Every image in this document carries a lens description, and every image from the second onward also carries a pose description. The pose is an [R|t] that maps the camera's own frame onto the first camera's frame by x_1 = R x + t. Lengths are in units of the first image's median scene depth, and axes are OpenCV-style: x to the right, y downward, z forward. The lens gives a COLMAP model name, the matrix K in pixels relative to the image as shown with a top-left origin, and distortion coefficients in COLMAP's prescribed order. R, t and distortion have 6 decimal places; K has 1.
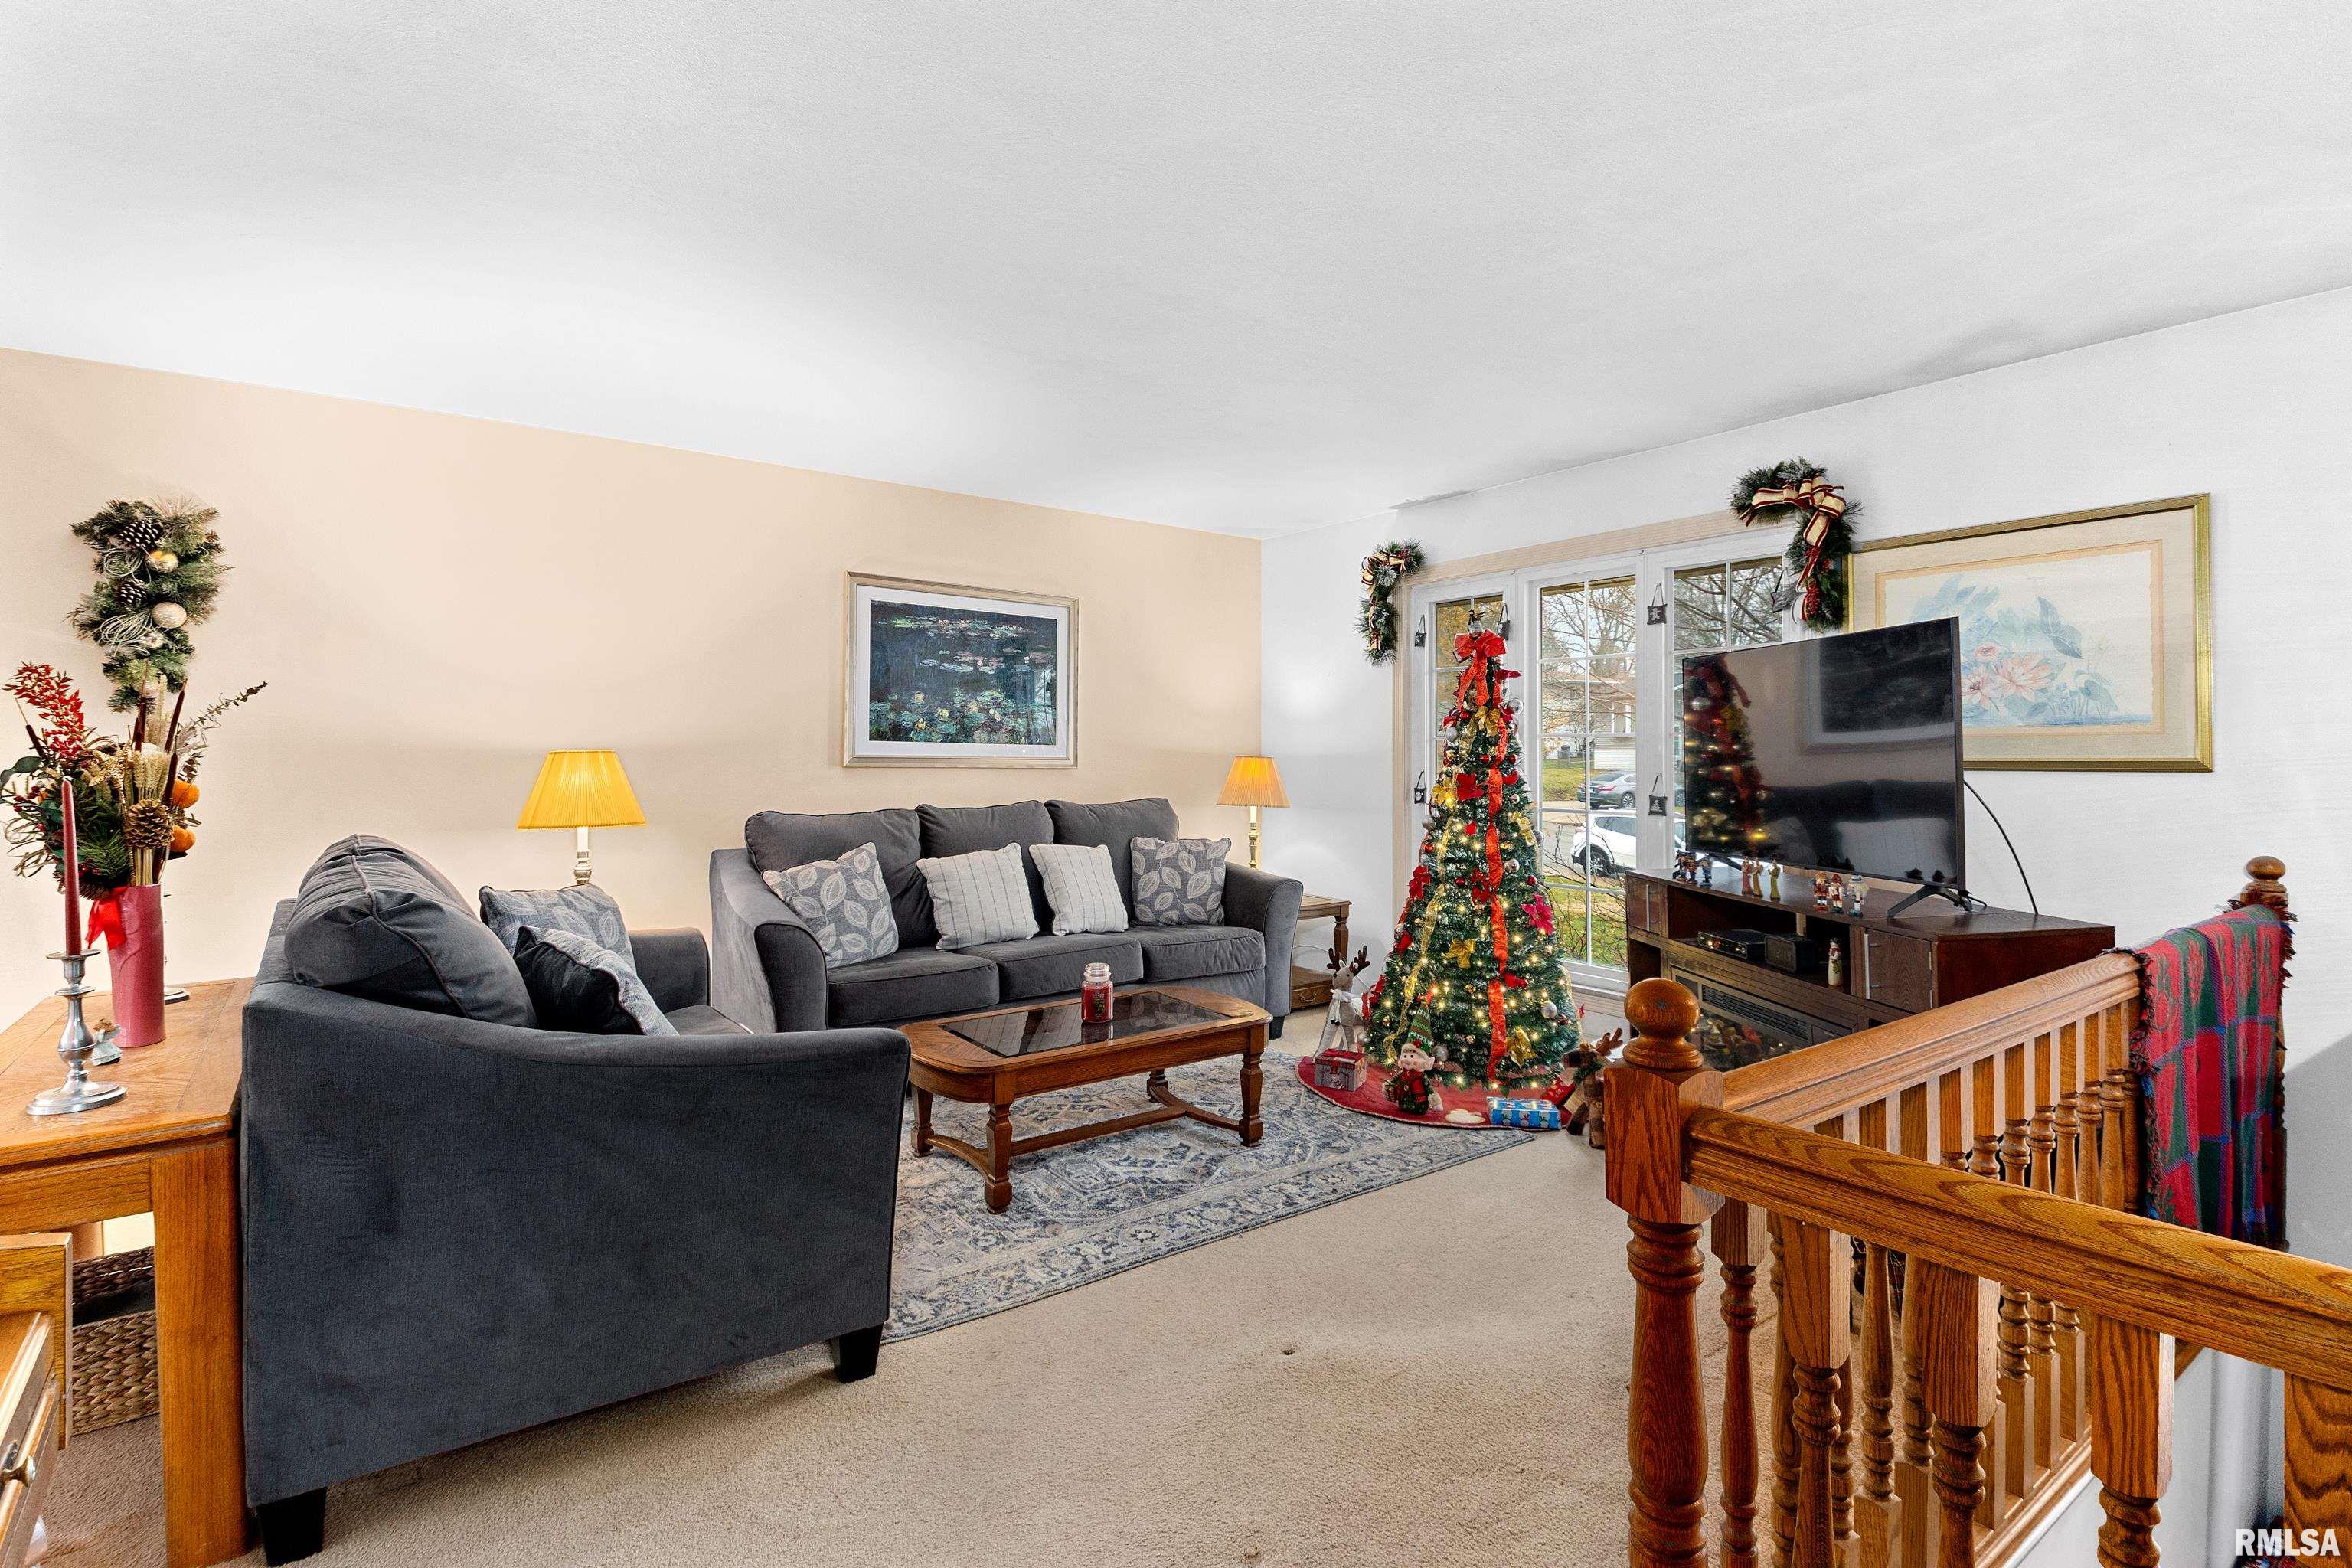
lens RADIAL K [[1101.2, 0, 1169.2], [0, 1101.2, 783.6], [0, 0, 1]] dist [0.006520, -0.013740]
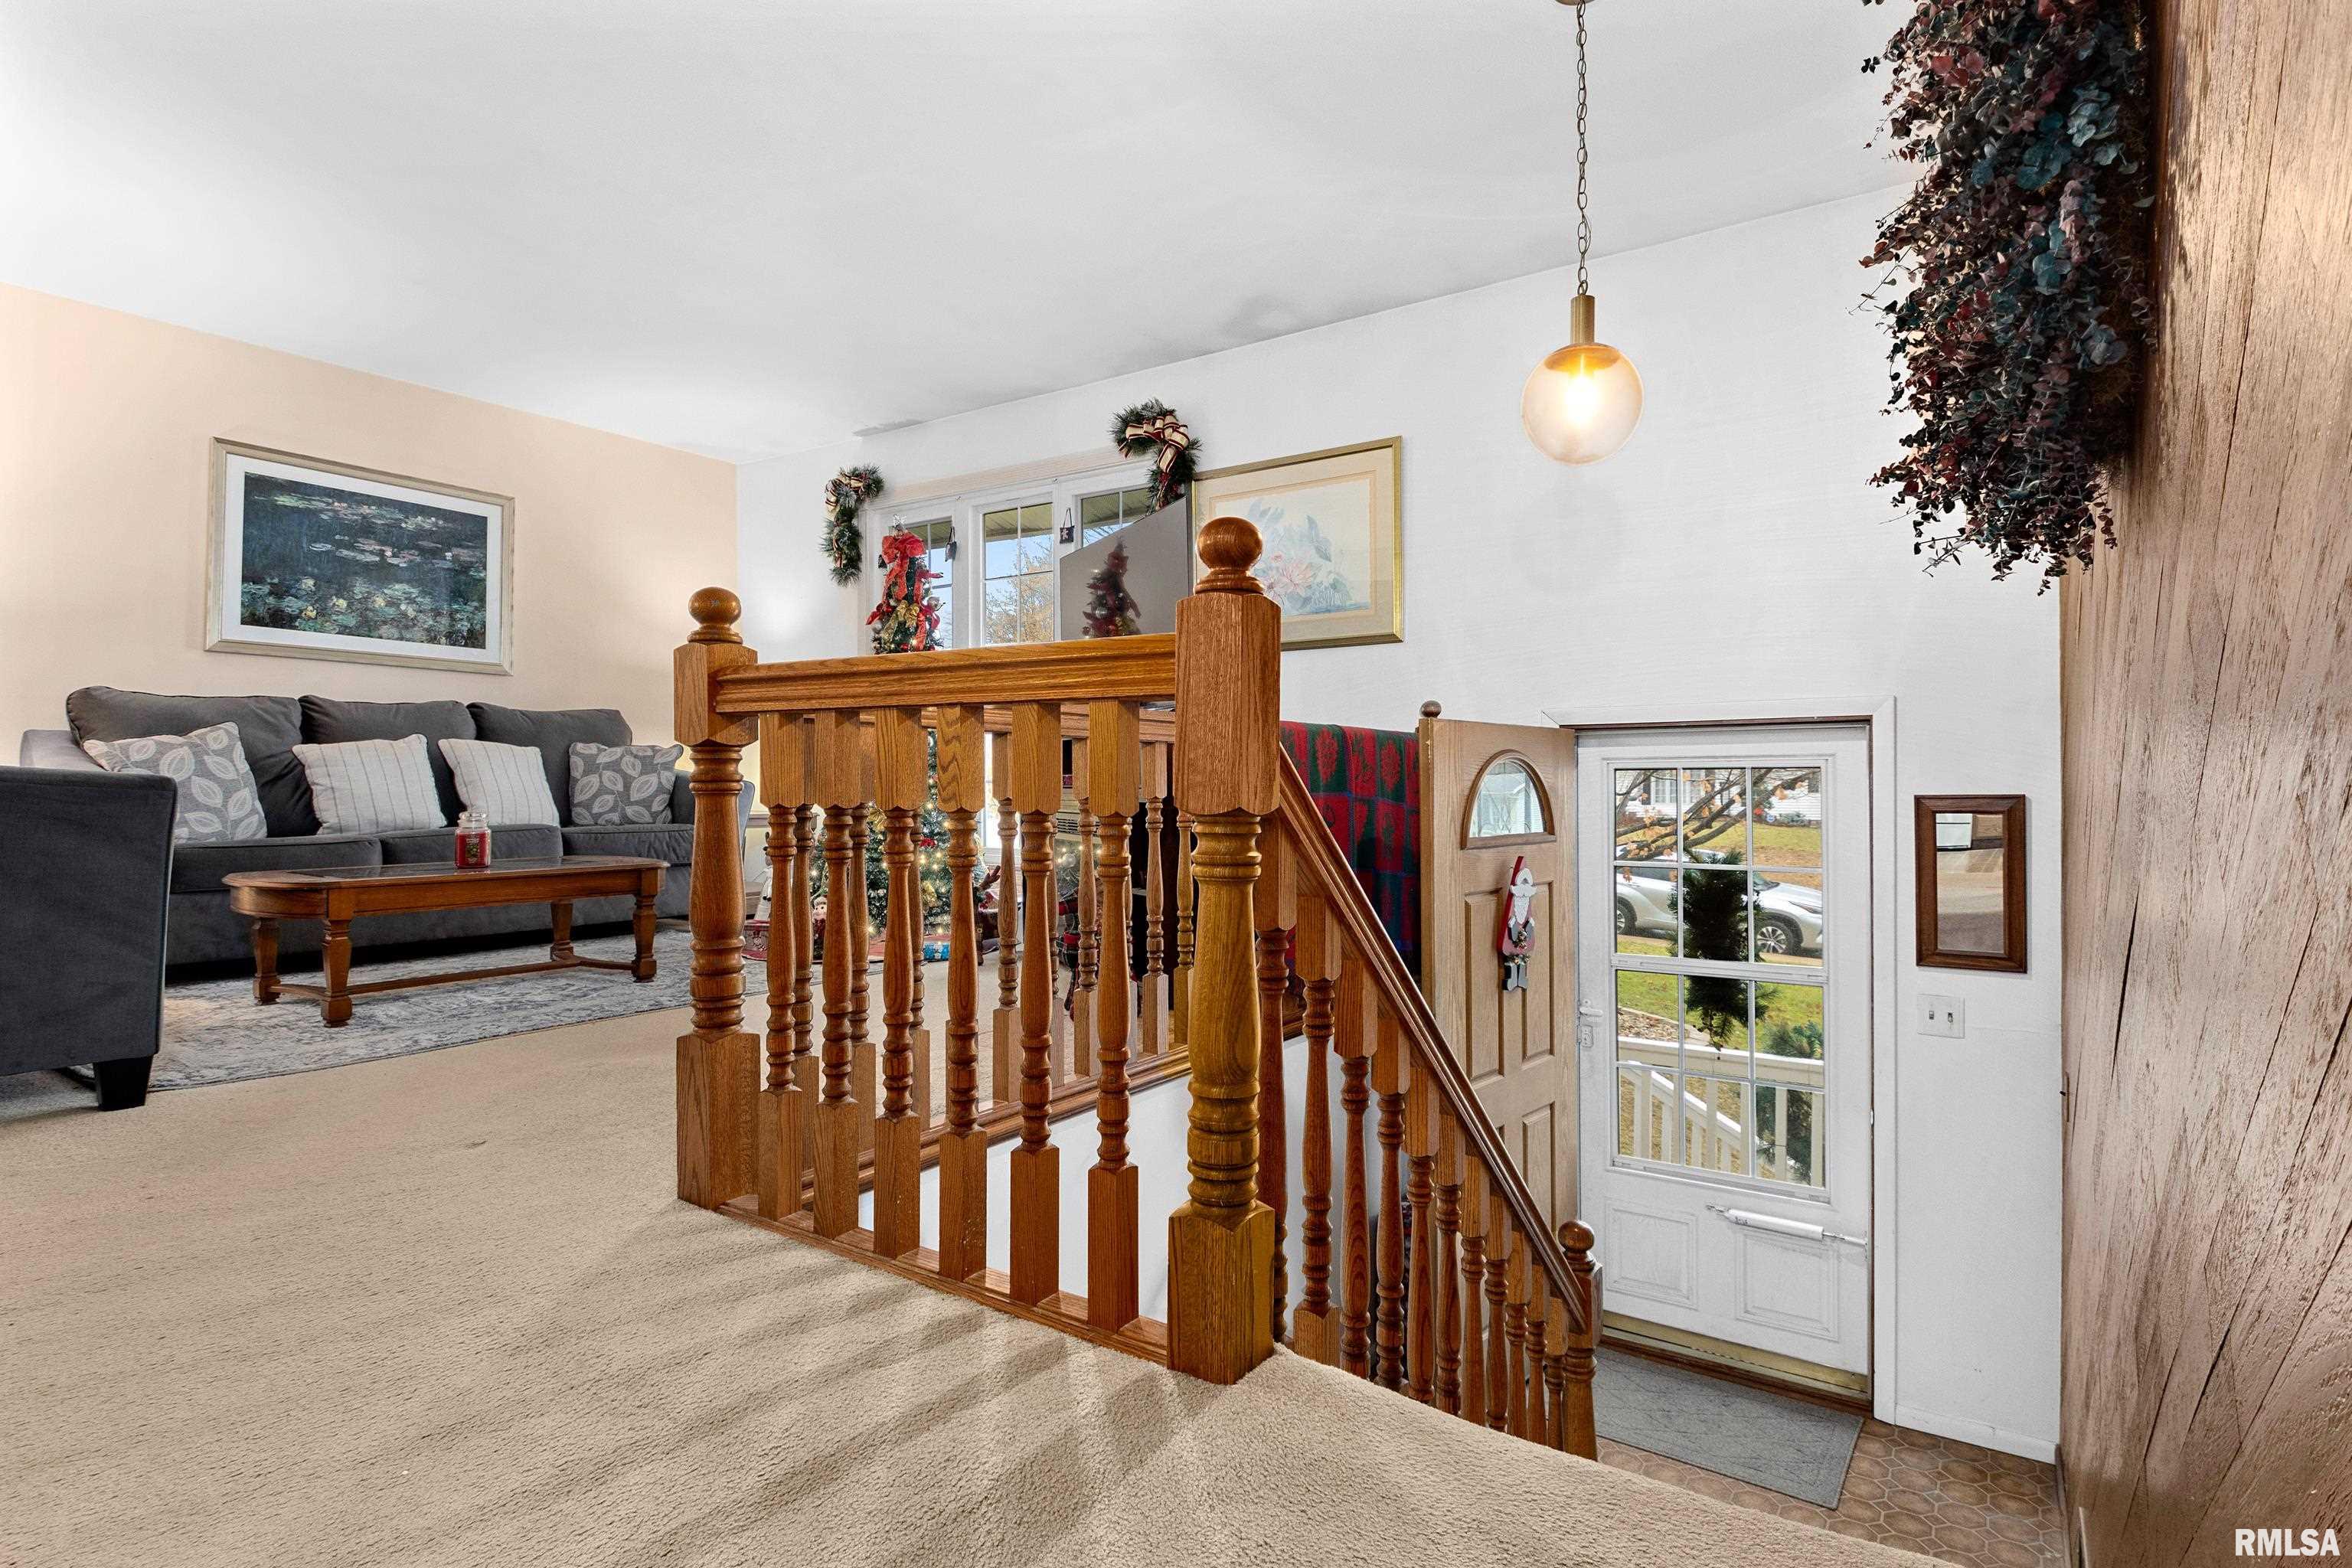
lens RADIAL K [[1159.7, 0, 1222.1], [0, 1159.7, 807.8], [0, 0, 1]] dist [-0.035421, -0.004929]
pose [[0.926399, -0.011897, 0.376355, 0.124202], [0.011980, 0.999926, 0.002120, 0.117961], [-0.376352, 0.002545, 0.926473, -0.155996]]
